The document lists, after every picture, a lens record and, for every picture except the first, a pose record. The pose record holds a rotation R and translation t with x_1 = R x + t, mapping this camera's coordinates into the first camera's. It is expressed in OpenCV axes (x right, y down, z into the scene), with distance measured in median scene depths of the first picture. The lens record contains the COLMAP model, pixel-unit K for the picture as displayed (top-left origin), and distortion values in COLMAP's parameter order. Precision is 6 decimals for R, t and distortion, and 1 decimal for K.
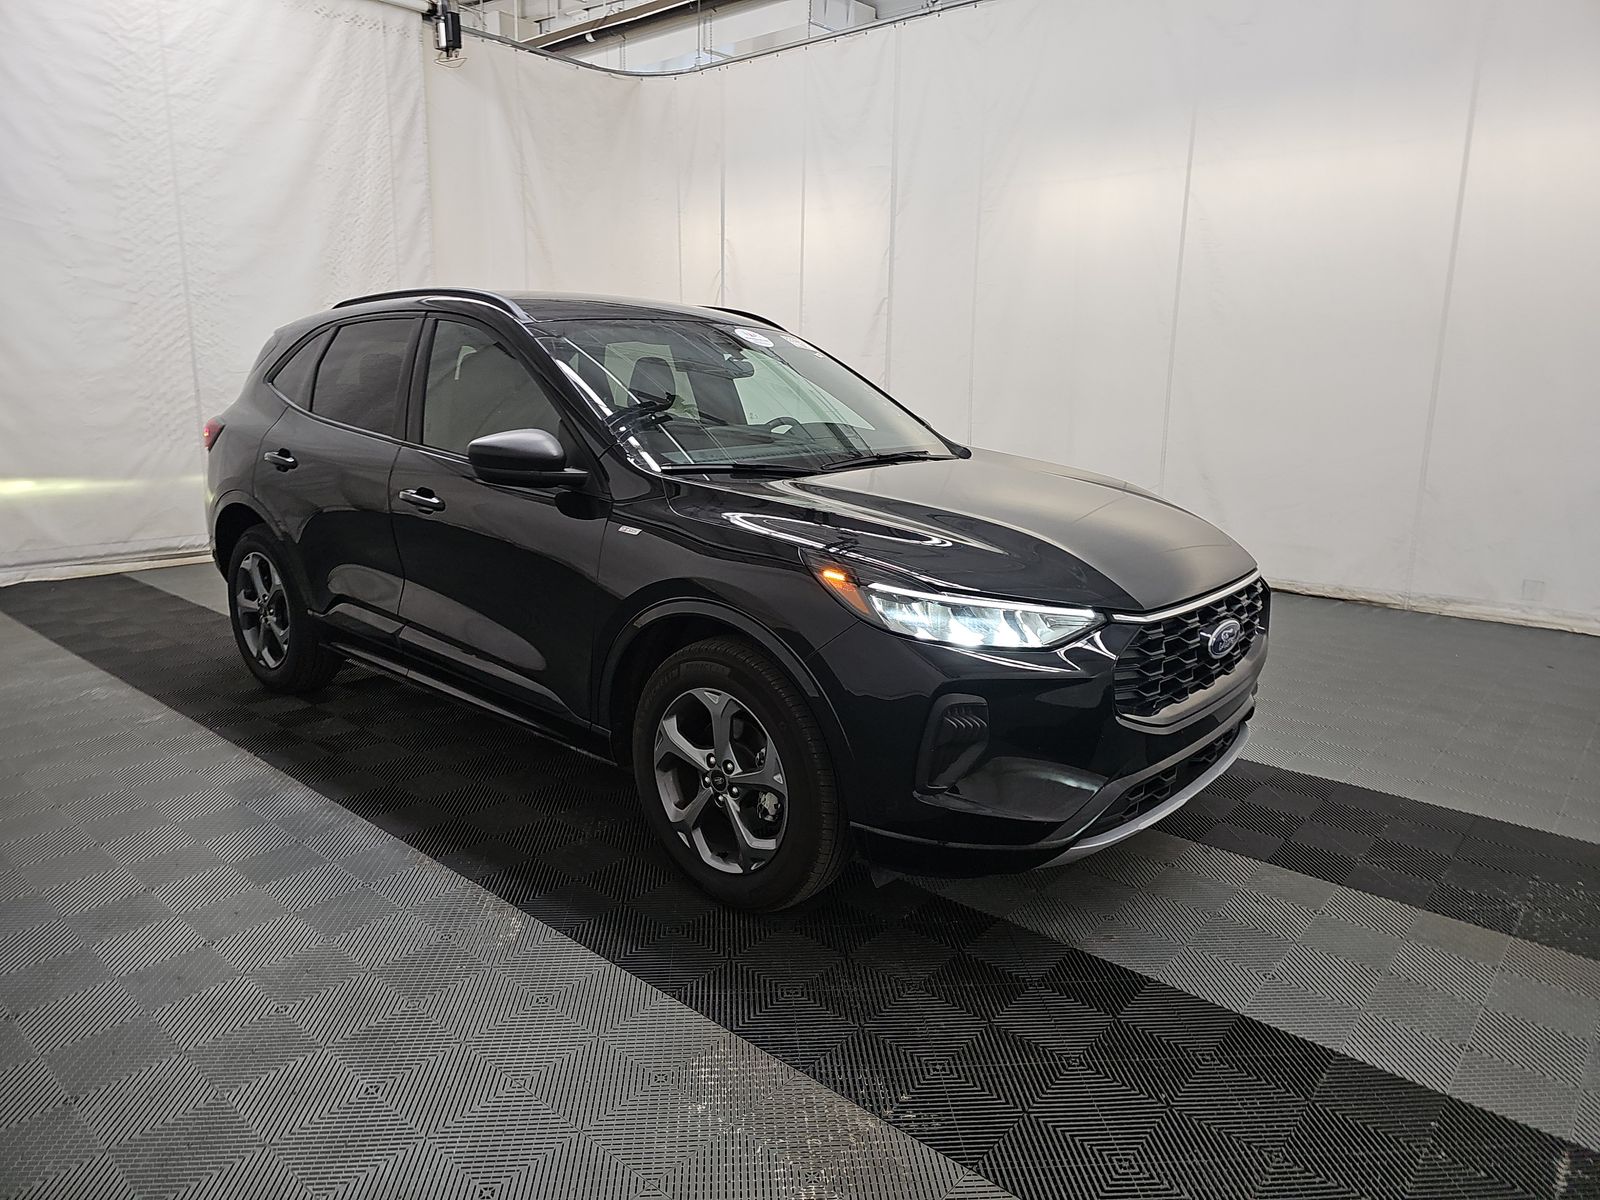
lens RADIAL K [[1079.0, 0, 799.4], [0, 1079.0, 600.1], [0, 0, 1]] dist [-0.013041, -0.005641]
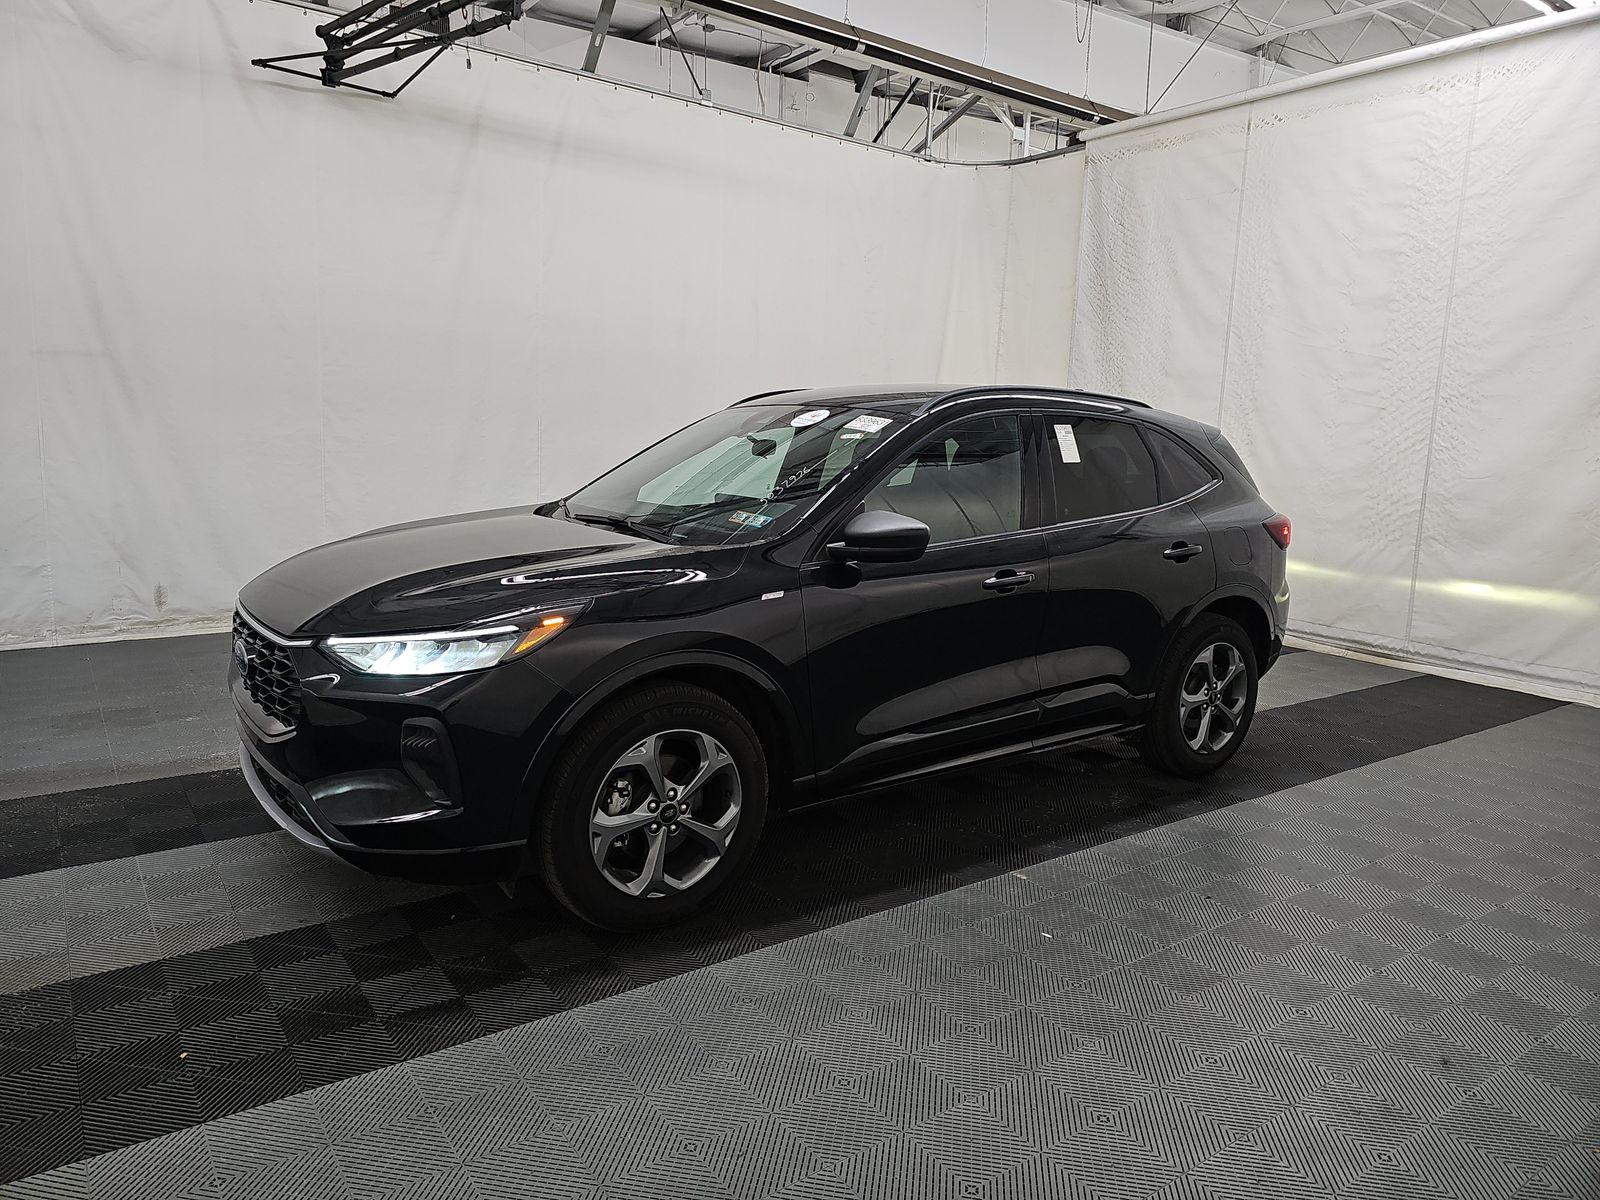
lens RADIAL K [[1079.0, 0, 805.3], [0, 1079.0, 595.5], [0, 0, 1]] dist [-0.013041, -0.005641]
pose [[-0.249032, 0.121944, -0.960787, 0.542675], [-0.239730, 0.953408, 0.183145, -0.156309], [0.938356, 0.275938, -0.208196, 0.723125]]
